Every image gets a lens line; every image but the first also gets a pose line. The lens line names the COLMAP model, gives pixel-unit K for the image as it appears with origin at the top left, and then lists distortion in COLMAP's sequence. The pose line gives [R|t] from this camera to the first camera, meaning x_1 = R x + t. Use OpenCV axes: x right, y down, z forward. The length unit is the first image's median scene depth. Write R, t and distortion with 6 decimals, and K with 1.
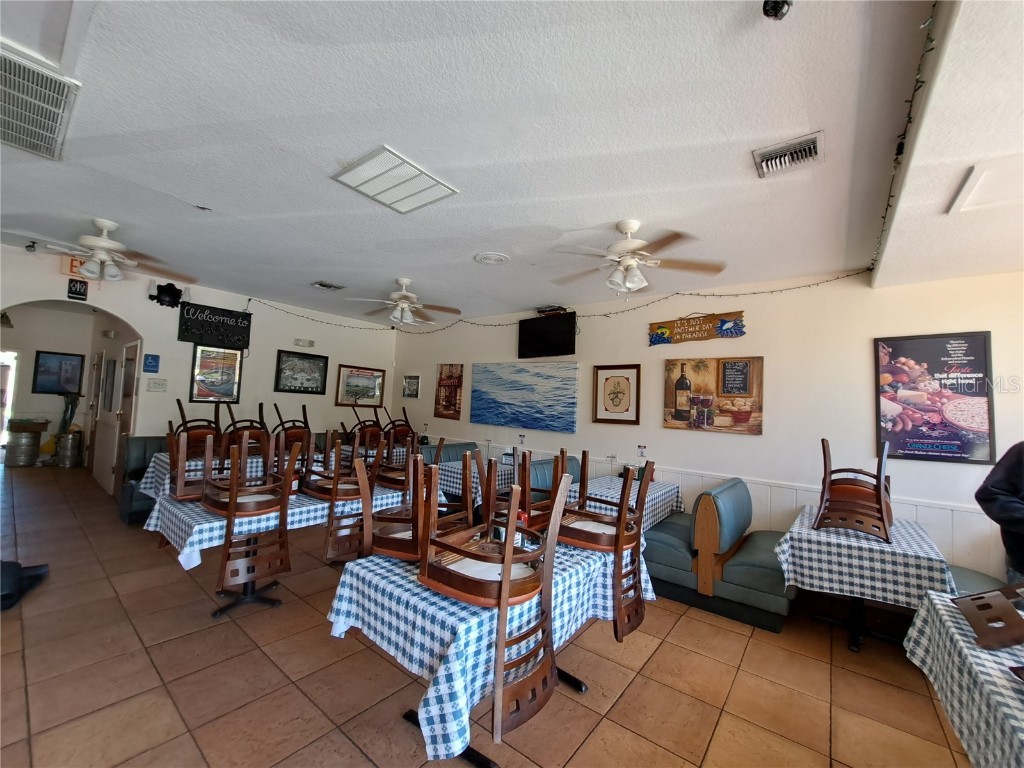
lens RADIAL K [[406.8, 0, 513.1], [0, 406.8, 386.6], [0, 0, 1]] dist [-0.008330, -0.003595]
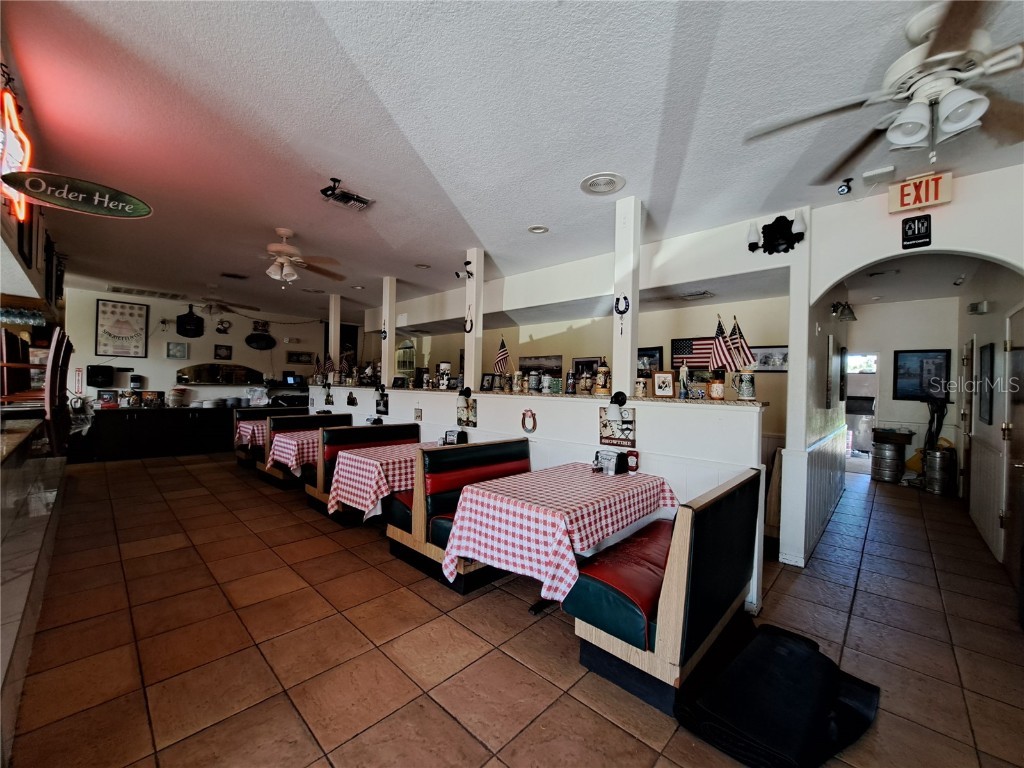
lens RADIAL K [[407.9, 0, 510.2], [0, 407.9, 386.3], [0, 0, 1]] dist [-0.012855, 0.000141]
pose [[-0.097661, -0.047708, -0.994076, -0.393515], [0.018677, 0.998587, -0.049759, 0.026351], [0.995044, -0.023426, -0.096632, 0.407250]]
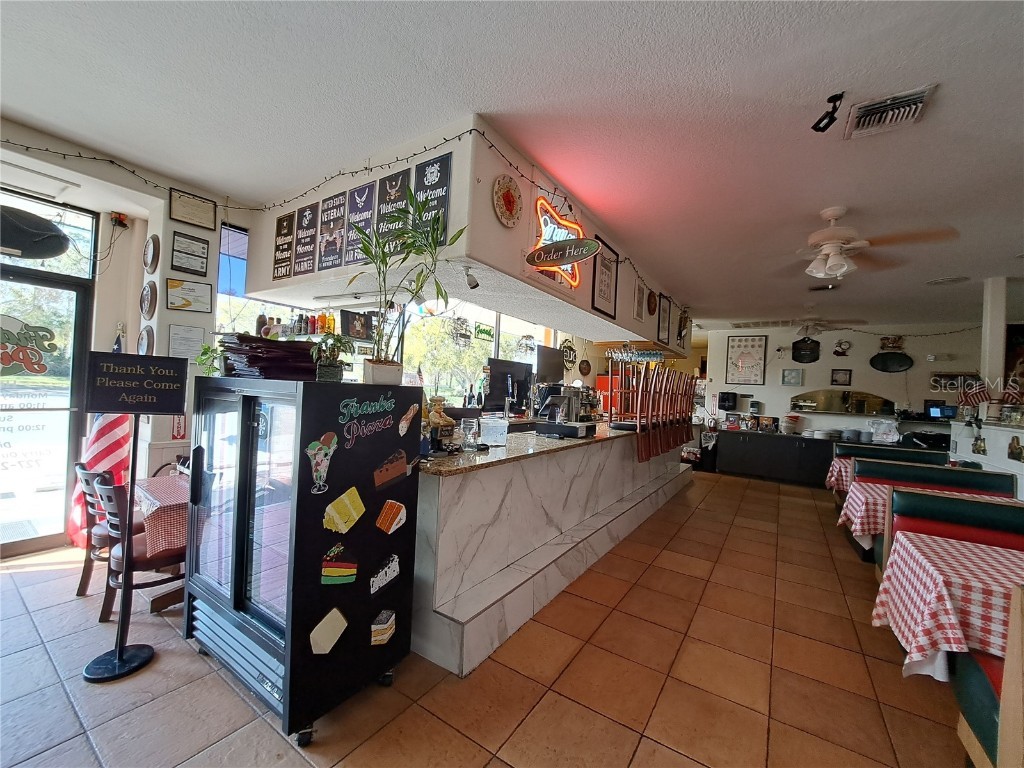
lens RADIAL K [[406.8, 0, 513.1], [0, 406.8, 386.6], [0, 0, 1]] dist [-0.008330, -0.003595]
pose [[-0.991887, -0.100235, -0.078182, -0.673963], [-0.096254, 0.993938, -0.053130, 0.004933], [0.083034, -0.045173, -0.995522, 0.440557]]
